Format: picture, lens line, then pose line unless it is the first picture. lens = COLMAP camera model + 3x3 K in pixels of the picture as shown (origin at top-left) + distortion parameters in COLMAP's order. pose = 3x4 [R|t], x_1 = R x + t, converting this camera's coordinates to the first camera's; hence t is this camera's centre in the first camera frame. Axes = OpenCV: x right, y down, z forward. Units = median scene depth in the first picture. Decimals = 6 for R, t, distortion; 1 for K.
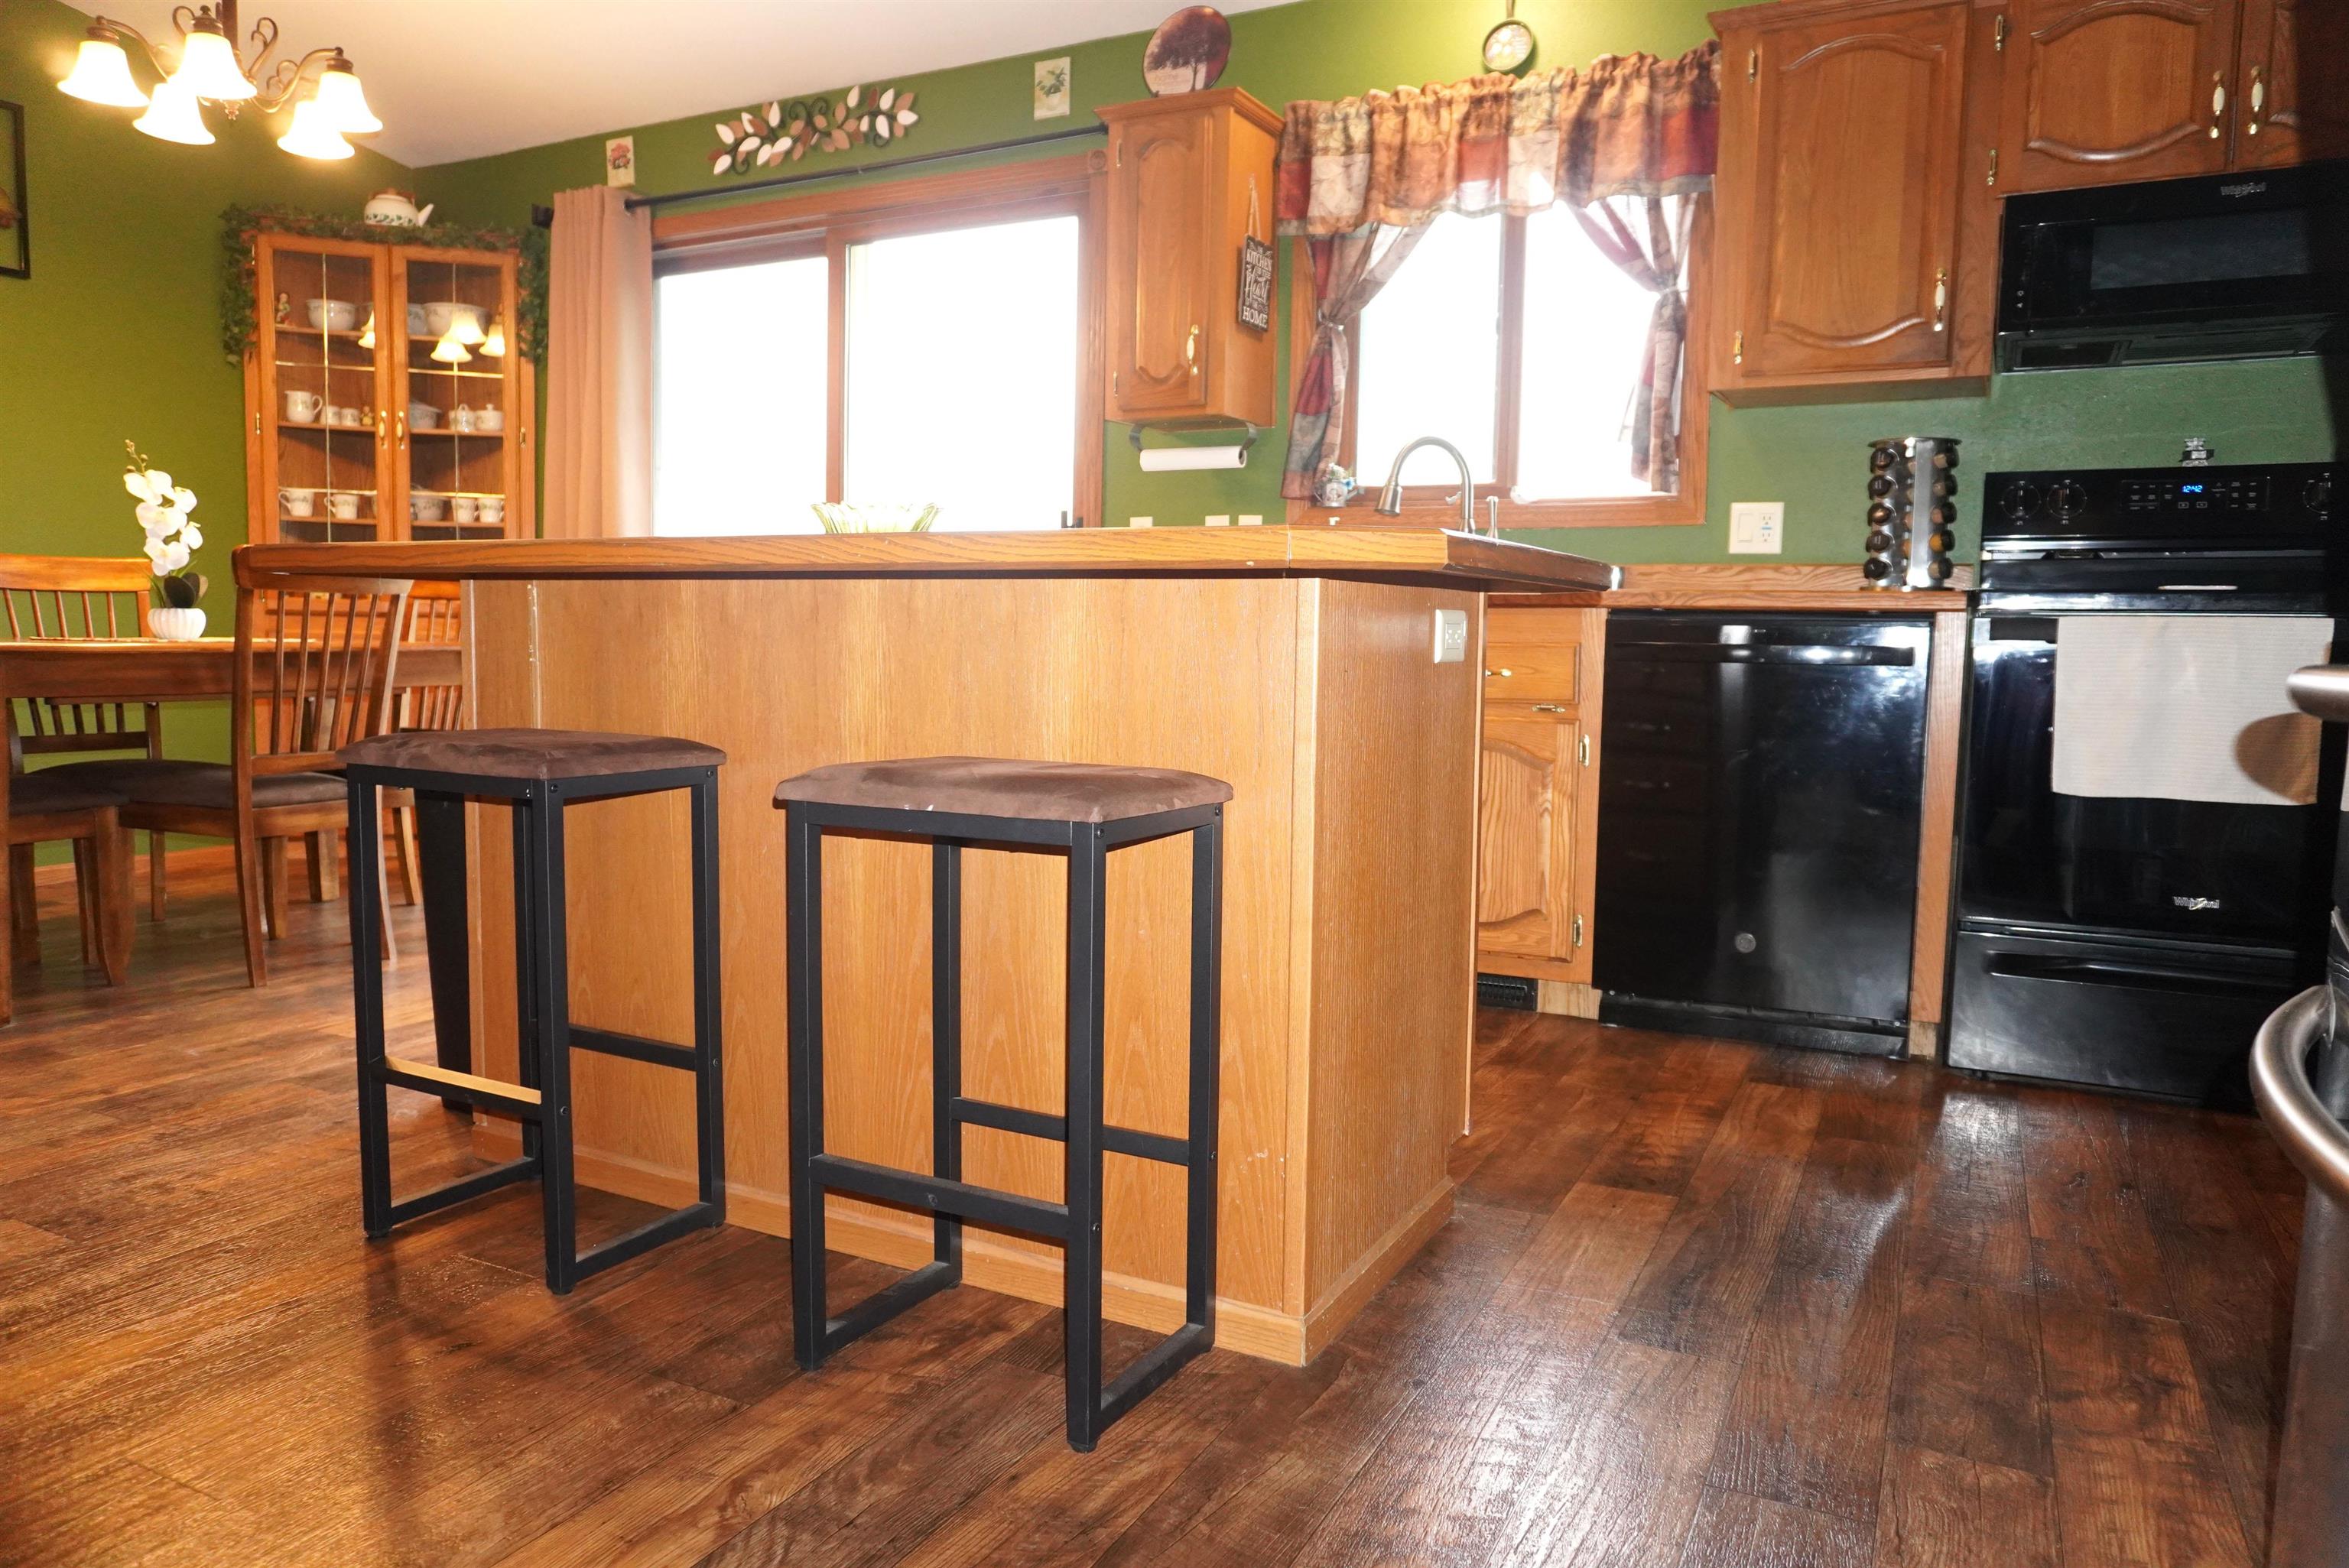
lens RADIAL K [[1574.0, 0, 1128.6], [0, 1574.0, 815.3], [0, 0, 1]] dist [-0.045794, 0.030043]
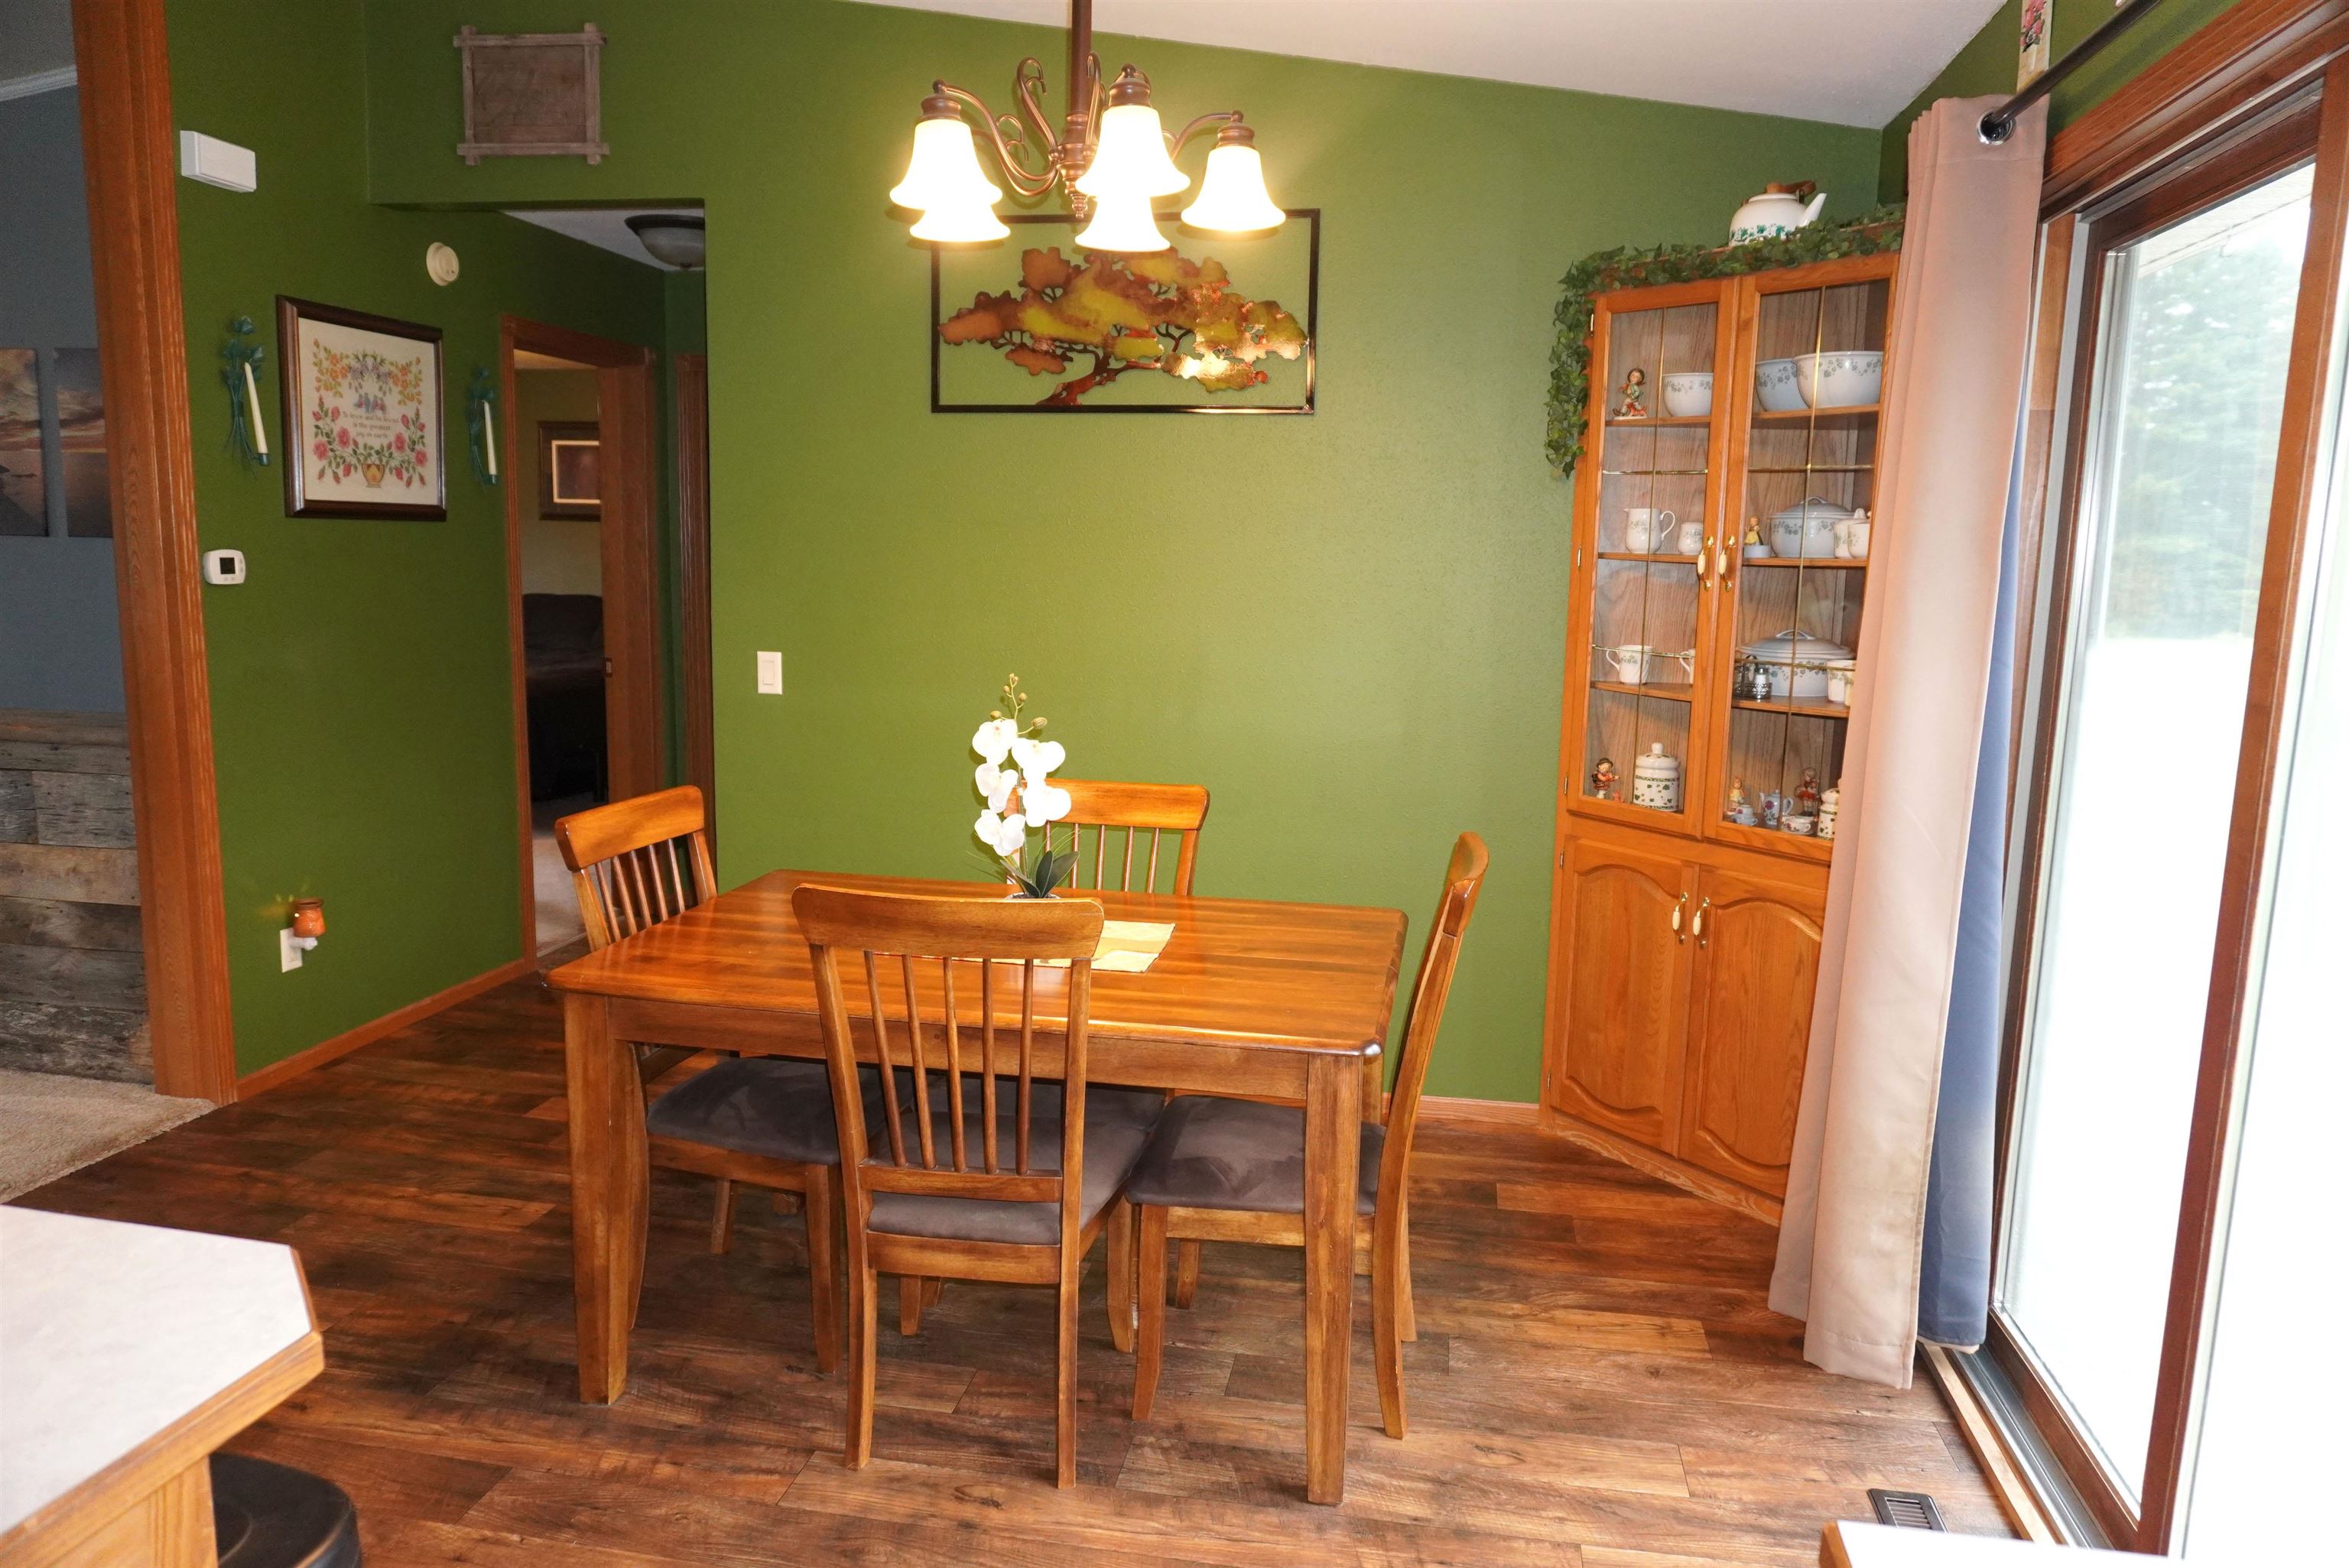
lens RADIAL K [[1574.0, 0, 1160.9], [0, 1574.0, 791.6], [0, 0, 1]] dist [-0.045794, 0.030043]
pose [[0.278715, 0.137214, -0.950521, 0.112191], [-0.126149, 0.986396, 0.105402, -0.270762], [0.952053, 0.090530, 0.292233, 0.835166]]
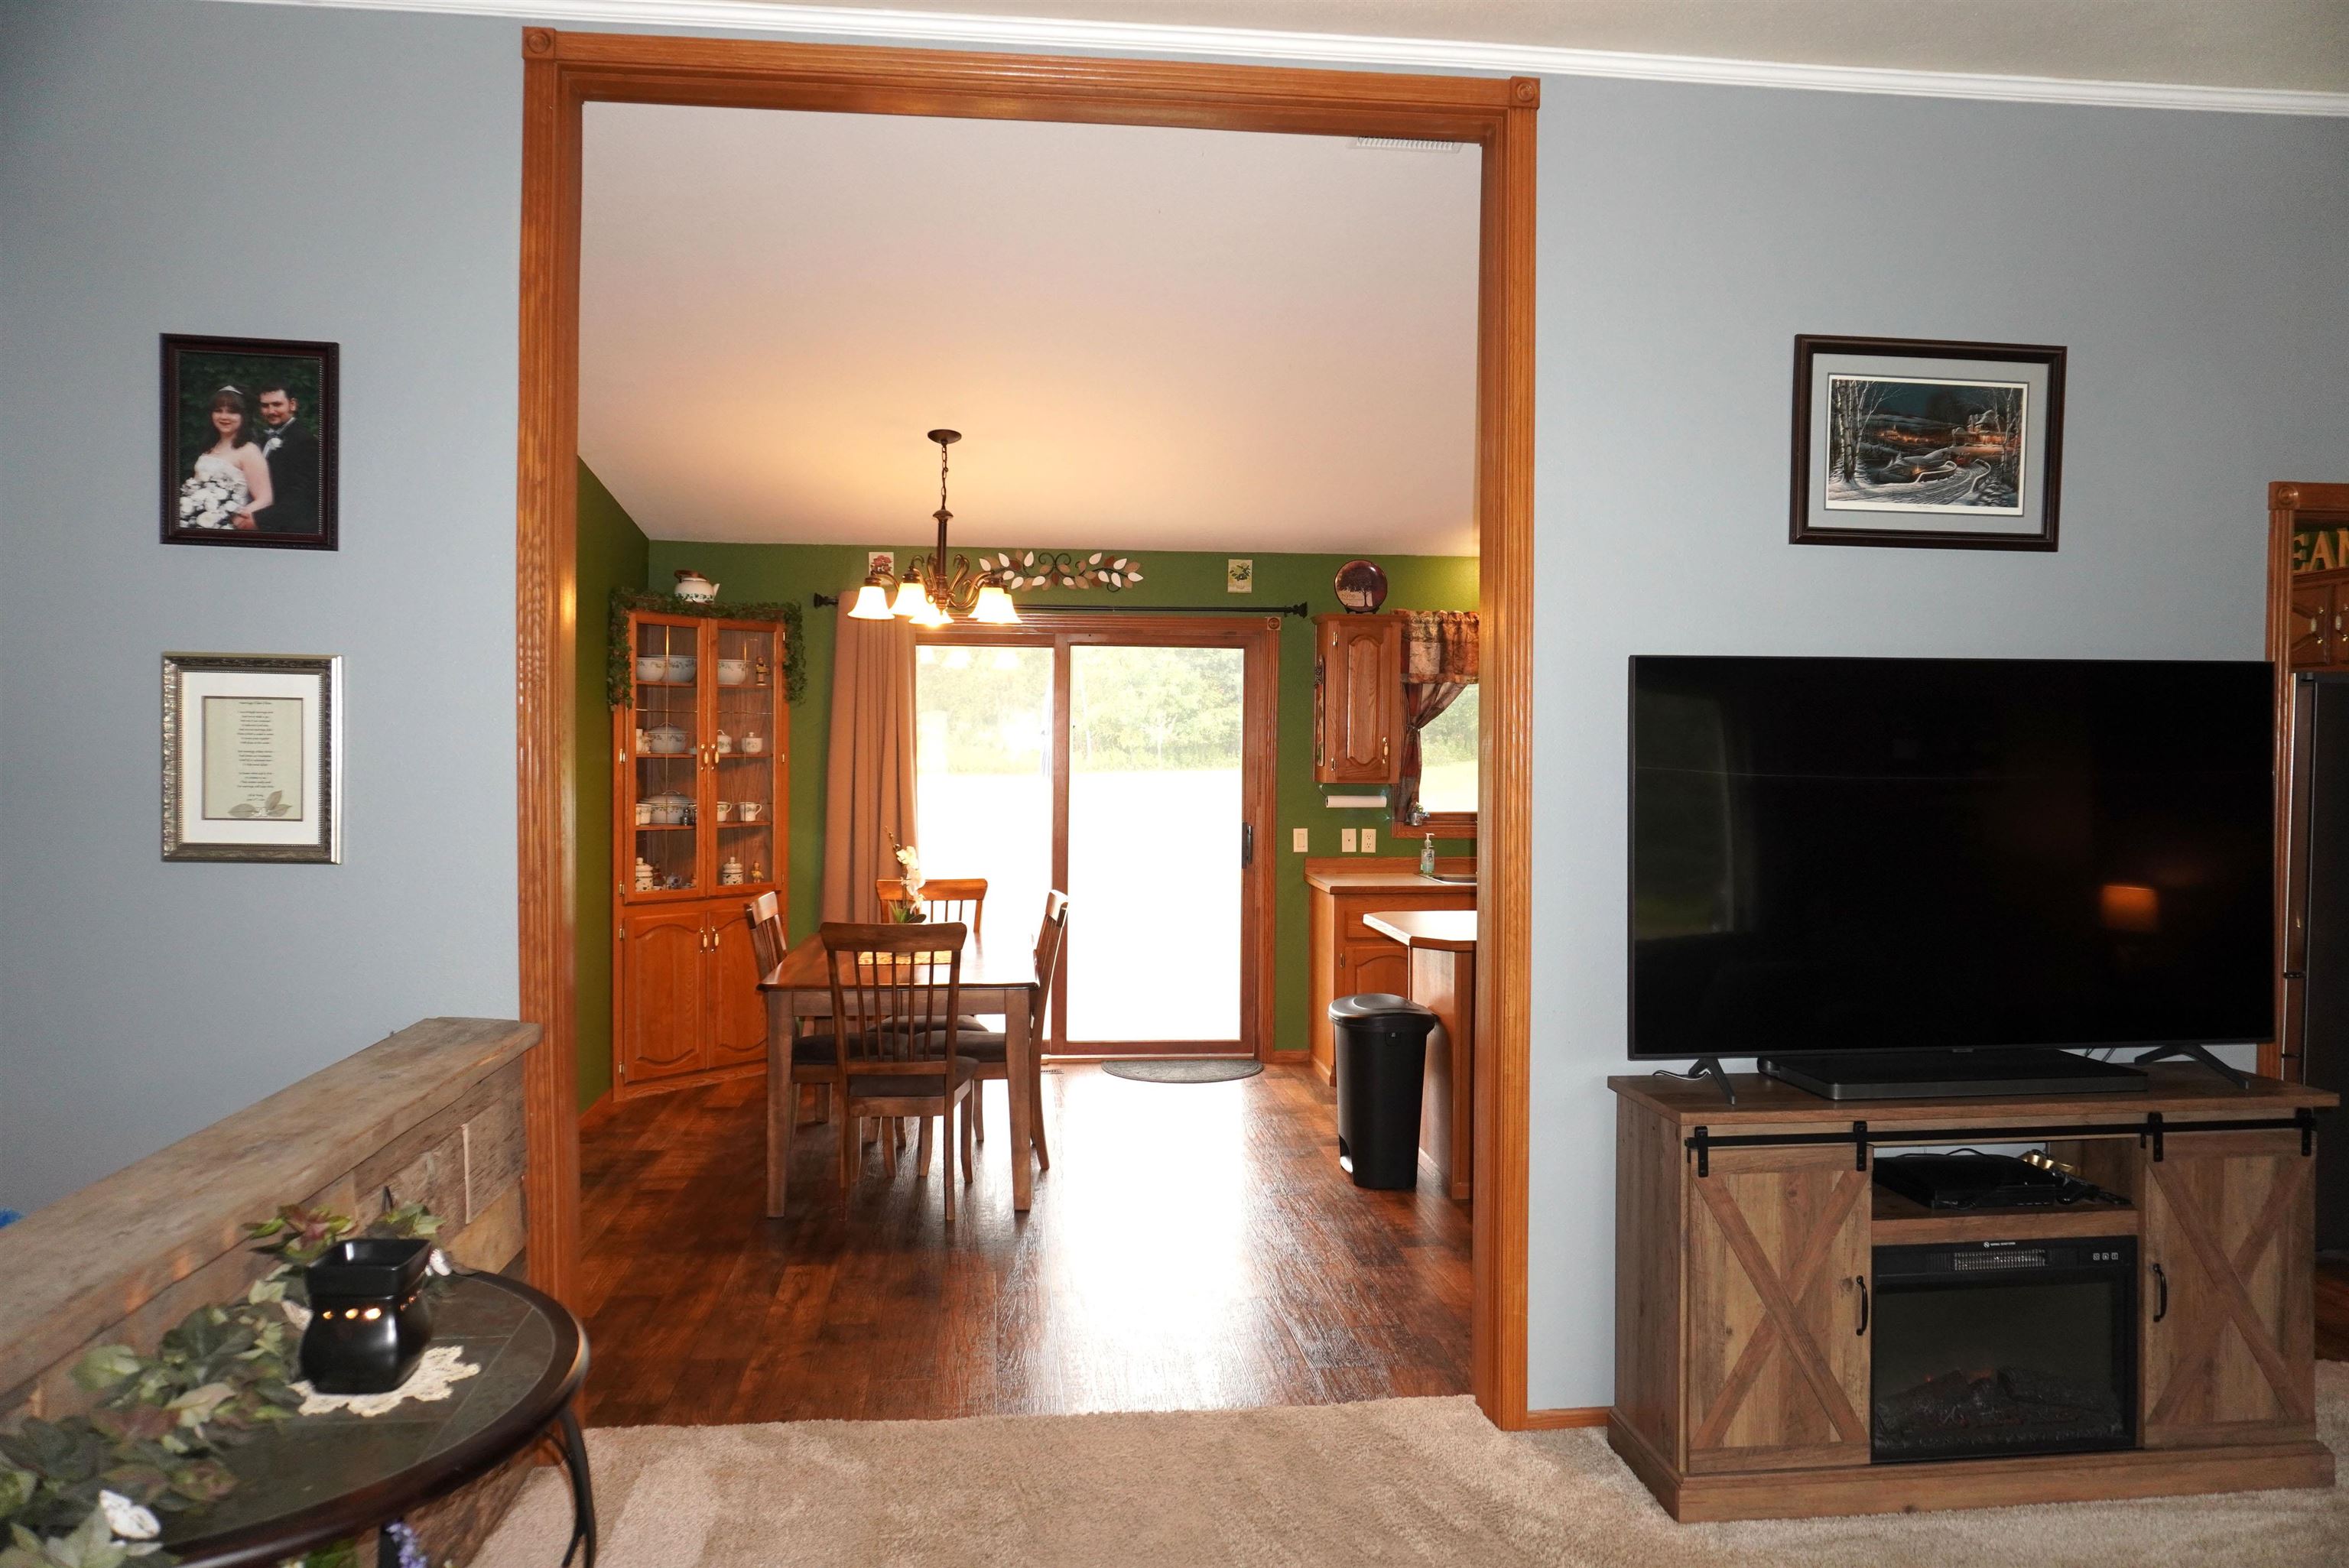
lens RADIAL K [[1574.0, 0, 1165.5], [0, 1574.0, 788.7], [0, 0, 1]] dist [-0.045794, 0.030043]
pose [[0.834628, -0.028723, 0.550065, -1.213324], [0.068778, 0.996258, -0.052337, -0.178312], [-0.546504, 0.081514, 0.833480, -0.399686]]
